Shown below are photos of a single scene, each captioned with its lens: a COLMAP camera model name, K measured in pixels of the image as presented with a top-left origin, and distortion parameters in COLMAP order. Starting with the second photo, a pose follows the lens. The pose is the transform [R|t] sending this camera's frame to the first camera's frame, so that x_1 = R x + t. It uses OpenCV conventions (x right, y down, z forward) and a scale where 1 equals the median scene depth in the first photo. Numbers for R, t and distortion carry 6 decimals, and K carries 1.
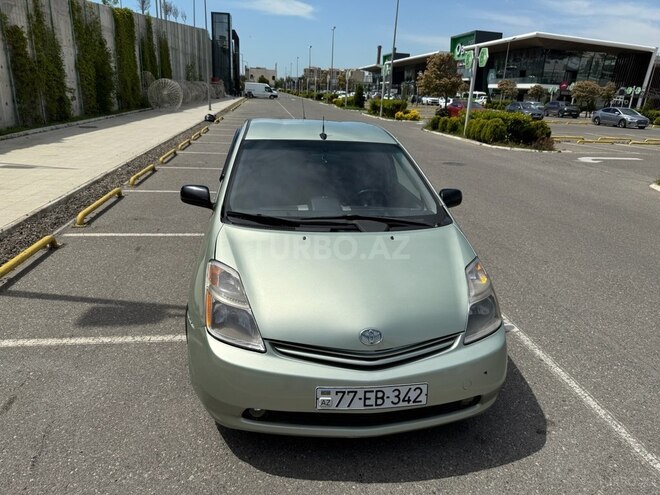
lens RADIAL K [[467.6, 0, 325.7], [0, 467.6, 245.8], [0, 0, 1]] dist [0.028669, -0.039052]
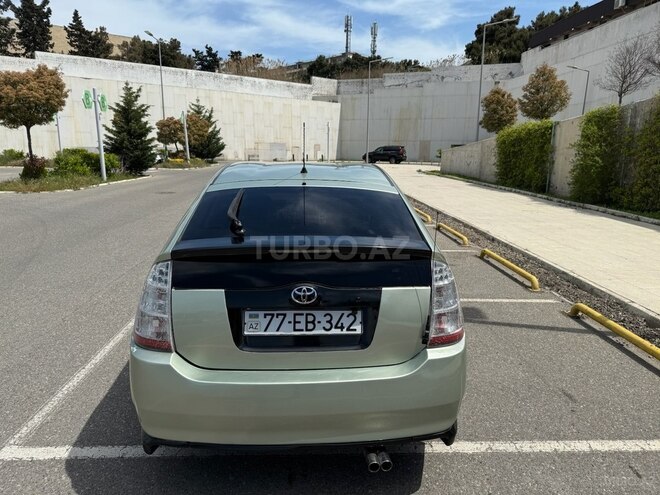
lens RADIAL K [[470.5, 0, 330.0], [0, 470.5, 247.5], [0, 0, 1]] dist [0.007971, -0.020746]
pose [[-0.994178, -0.076702, 0.075675, -0.039520], [-0.028546, 0.864721, 0.501441, -0.145728], [-0.103900, 0.496361, -0.861876, 0.467694]]
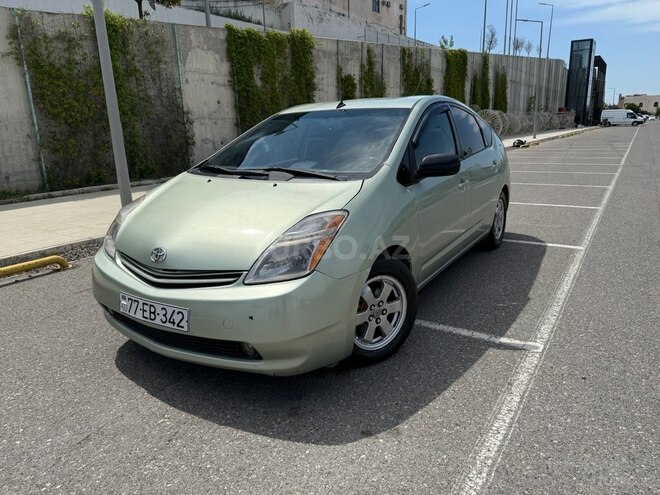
lens RADIAL K [[465.5, 0, 330.0], [0, 465.5, 247.5], [0, 0, 1]] dist [0.005864, -0.026944]
pose [[0.758754, 0.096507, -0.644188, 0.140104], [-0.141654, 0.989742, -0.018572, 0.018580], [0.635788, 0.105343, 0.764642, 0.057132]]
